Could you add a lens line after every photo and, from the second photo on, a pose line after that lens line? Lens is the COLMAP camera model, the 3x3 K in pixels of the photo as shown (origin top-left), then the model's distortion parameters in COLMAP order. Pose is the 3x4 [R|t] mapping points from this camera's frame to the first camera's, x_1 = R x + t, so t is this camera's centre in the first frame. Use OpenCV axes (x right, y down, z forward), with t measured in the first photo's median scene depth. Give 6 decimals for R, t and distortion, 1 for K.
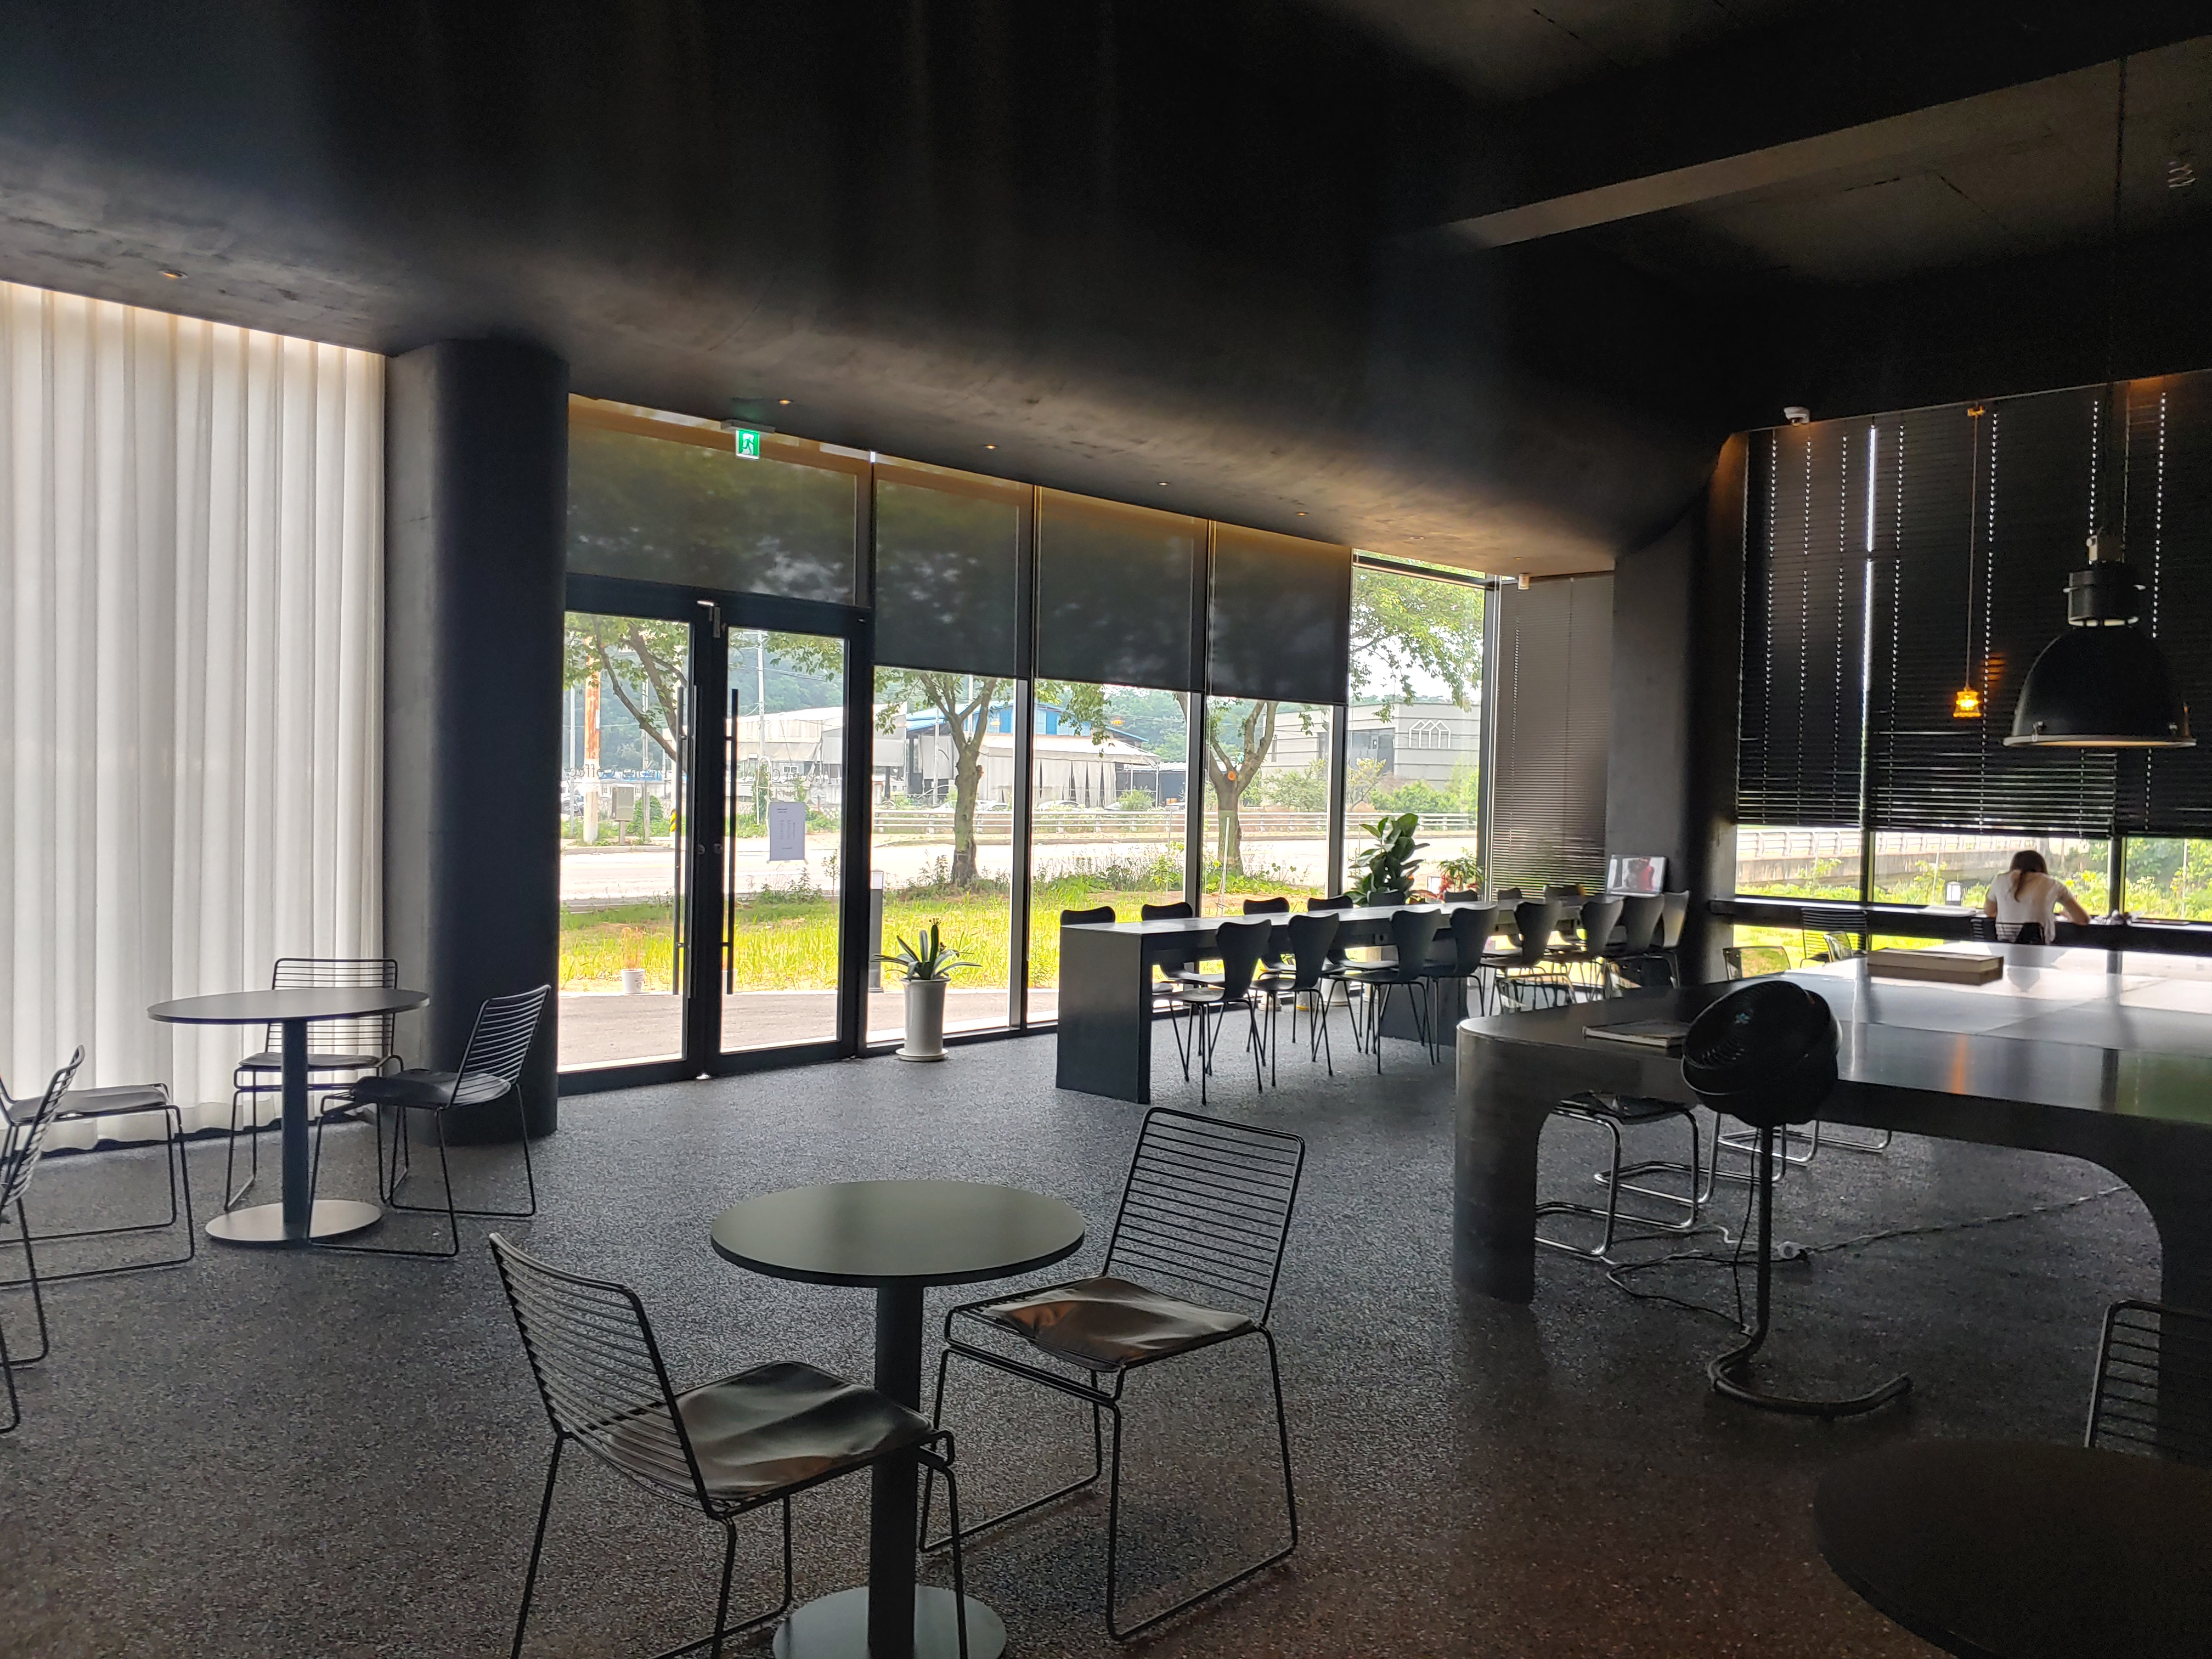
lens RADIAL K [[1681.9, 0, 1142.4], [0, 1681.9, 827.9], [0, 0, 1]] dist [-0.007558, -0.000475]
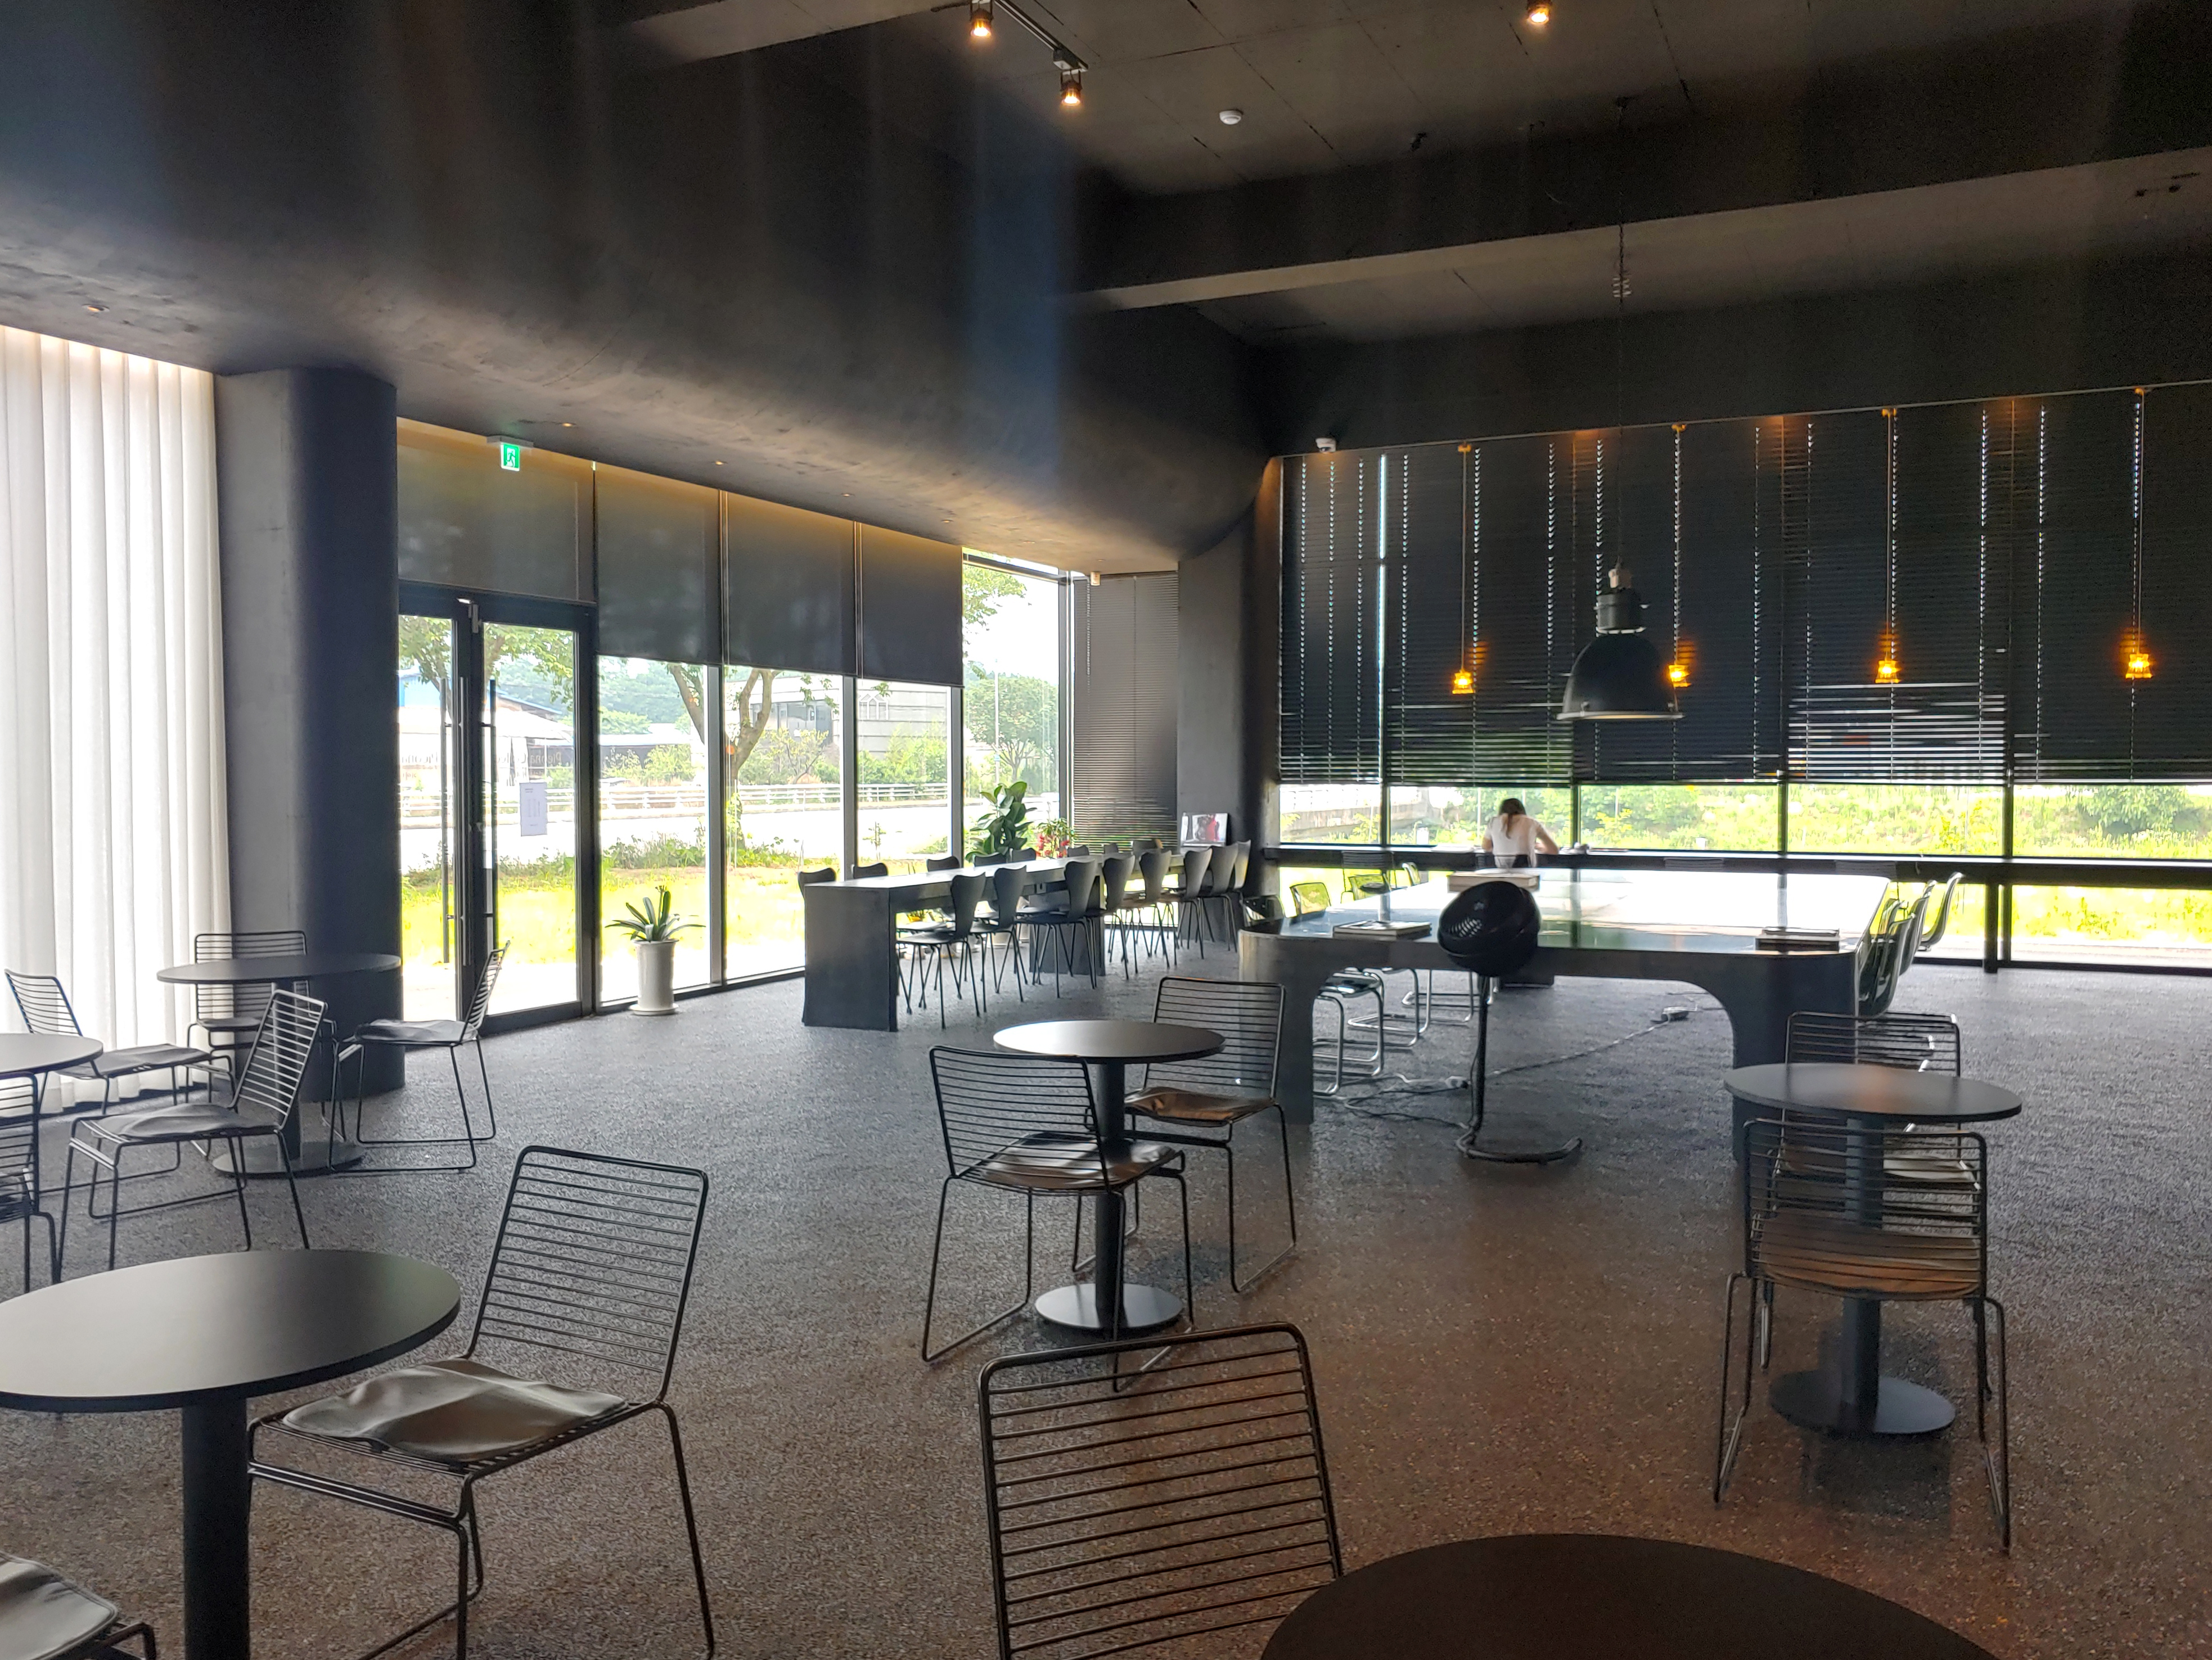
lens RADIAL K [[1647.0, 0, 1106.0], [0, 1647.0, 830.0], [0, 0, 1]] dist [-0.002815, -0.001381]
pose [[0.956112, -0.032438, 0.291200, -0.135210], [0.027005, 0.999378, 0.022661, 0.000820], [-0.291755, -0.013802, 0.956394, -0.107872]]
